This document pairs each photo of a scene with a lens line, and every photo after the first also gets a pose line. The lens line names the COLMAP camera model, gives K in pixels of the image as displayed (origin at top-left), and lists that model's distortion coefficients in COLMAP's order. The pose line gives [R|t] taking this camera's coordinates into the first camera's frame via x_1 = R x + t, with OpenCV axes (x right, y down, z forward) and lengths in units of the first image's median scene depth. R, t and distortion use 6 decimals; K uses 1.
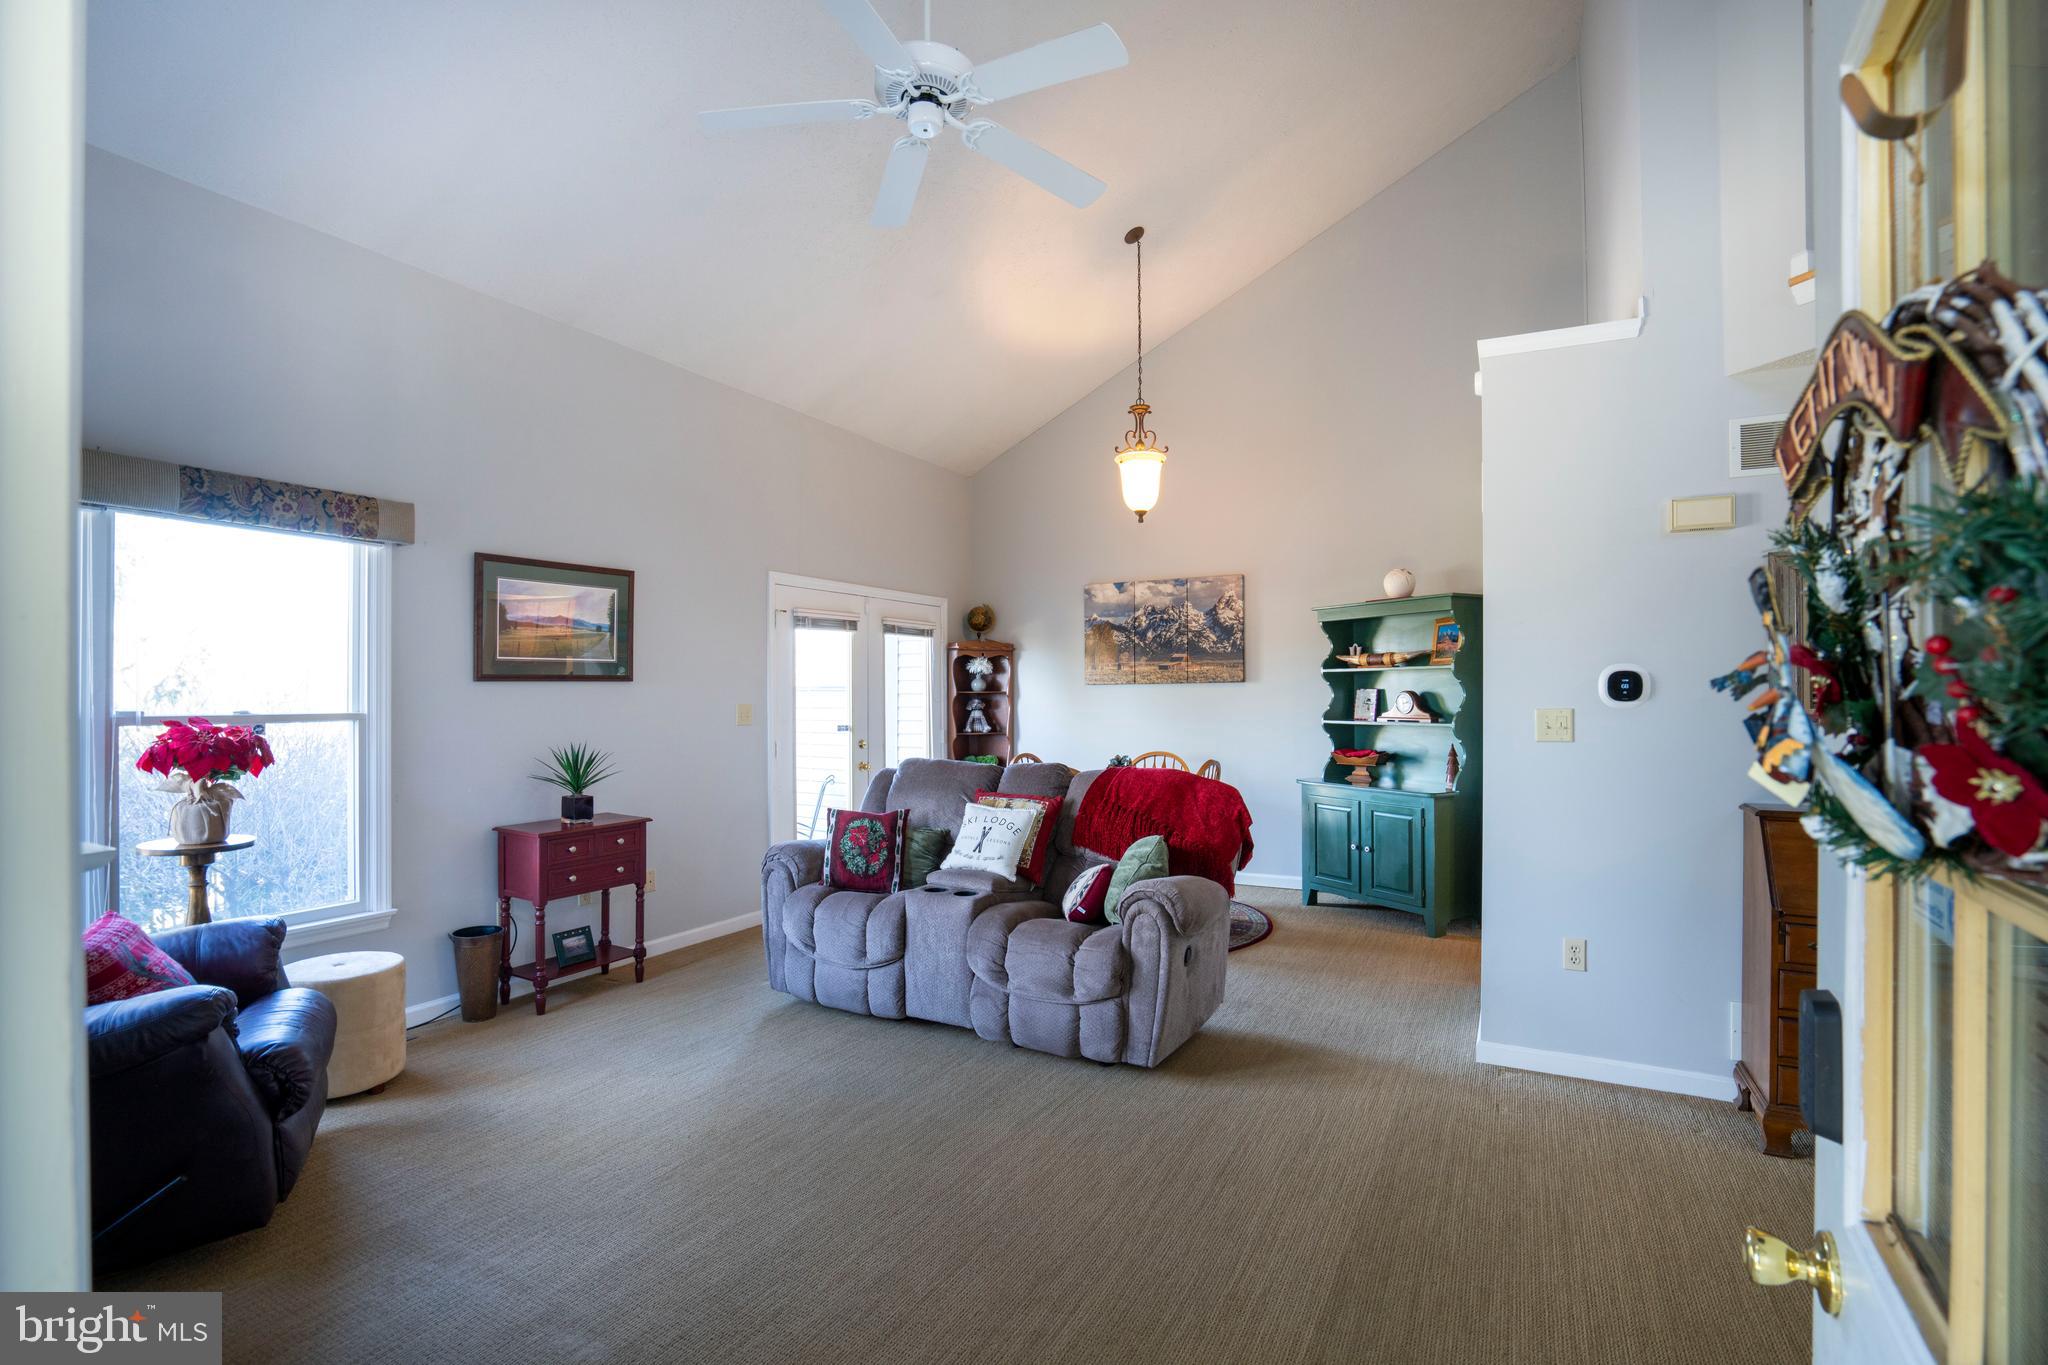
lens RADIAL K [[940.0, 0, 1017.8], [0, 940.0, 694.2], [0, 0, 1]] dist [-0.070705, 0.027041]
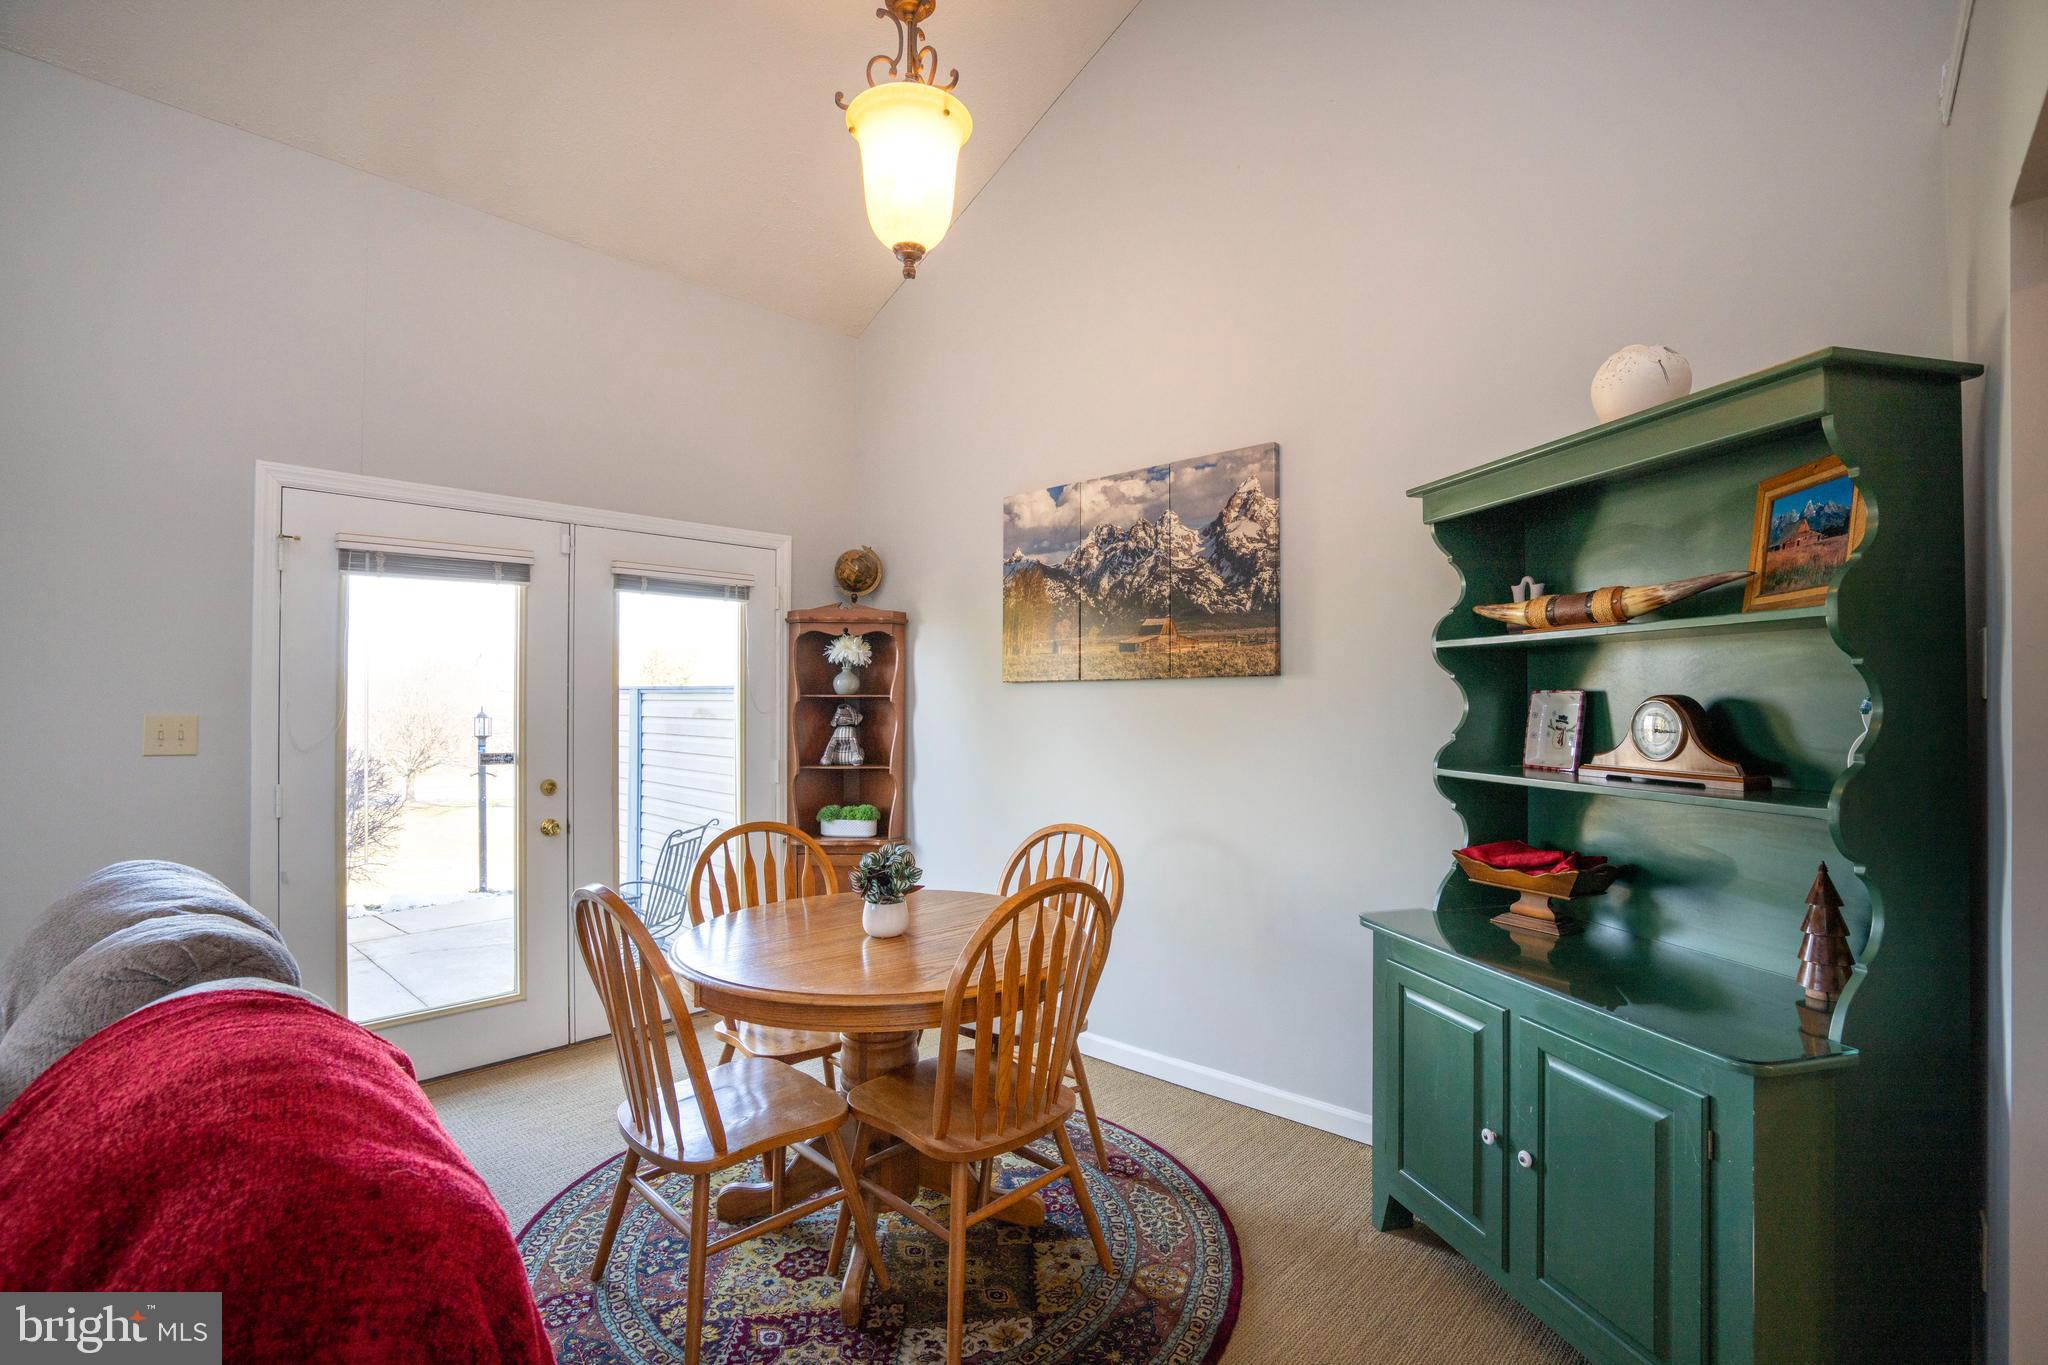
lens RADIAL K [[940.0, 0, 1017.8], [0, 940.0, 694.2], [0, 0, 1]] dist [-0.070705, 0.027041]
pose [[0.968438, 0.003878, -0.249224, 0.242819], [-0.005507, 0.999968, -0.005837, -0.000541], [0.249194, 0.007025, 0.968428, 0.549532]]
